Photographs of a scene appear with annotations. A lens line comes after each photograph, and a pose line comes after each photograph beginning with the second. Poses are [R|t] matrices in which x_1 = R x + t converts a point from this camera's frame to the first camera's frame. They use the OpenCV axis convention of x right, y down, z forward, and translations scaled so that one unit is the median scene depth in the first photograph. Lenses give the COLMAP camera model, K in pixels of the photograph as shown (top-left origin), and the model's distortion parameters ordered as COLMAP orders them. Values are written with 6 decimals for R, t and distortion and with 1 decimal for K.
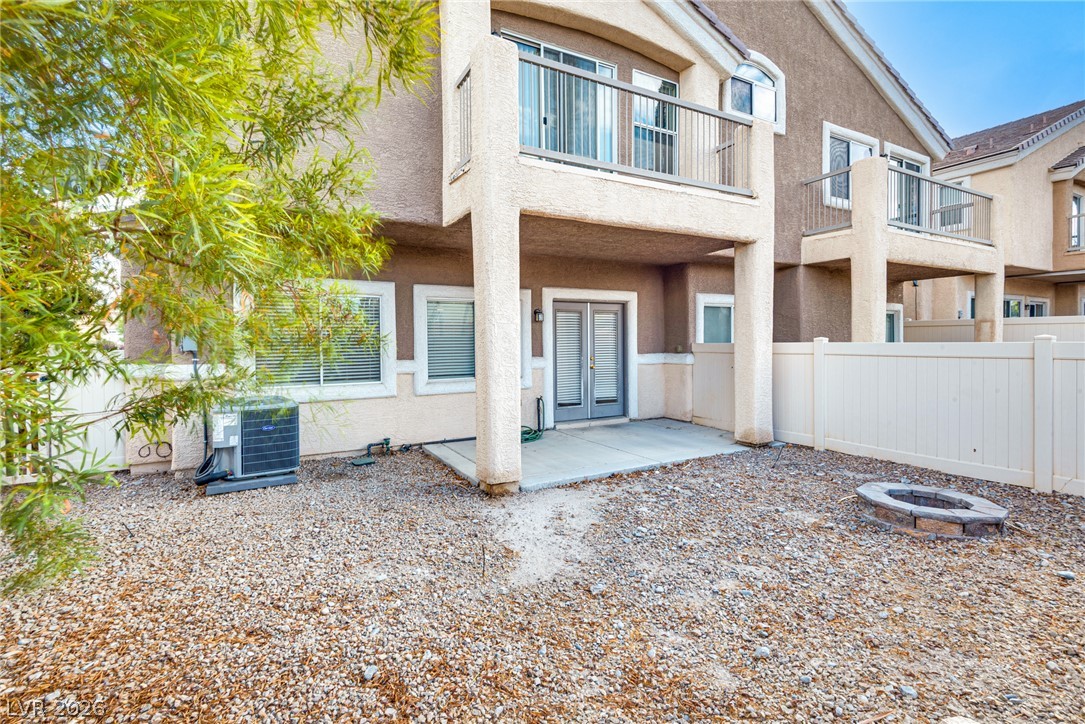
lens RADIAL K [[482.3, 0, 542.5], [0, 482.3, 362.0], [0, 0, 1]] dist [0.029081, -0.017757]
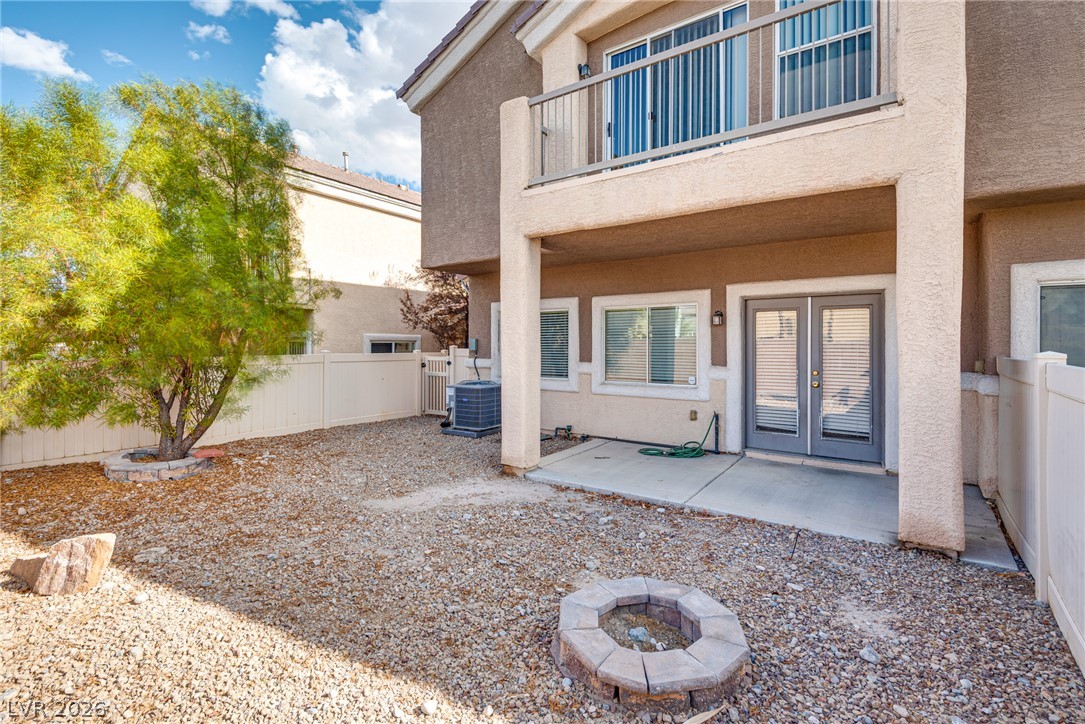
lens RADIAL K [[505.8, 0, 542.5], [0, 505.8, 362.0], [0, 0, 1]] dist [0.012847, -0.000809]
pose [[0.442275, 0.044373, -0.895781, 0.771206], [-0.046055, 0.998581, 0.026726, -0.032803], [0.895696, 0.029435, 0.443691, 0.362350]]
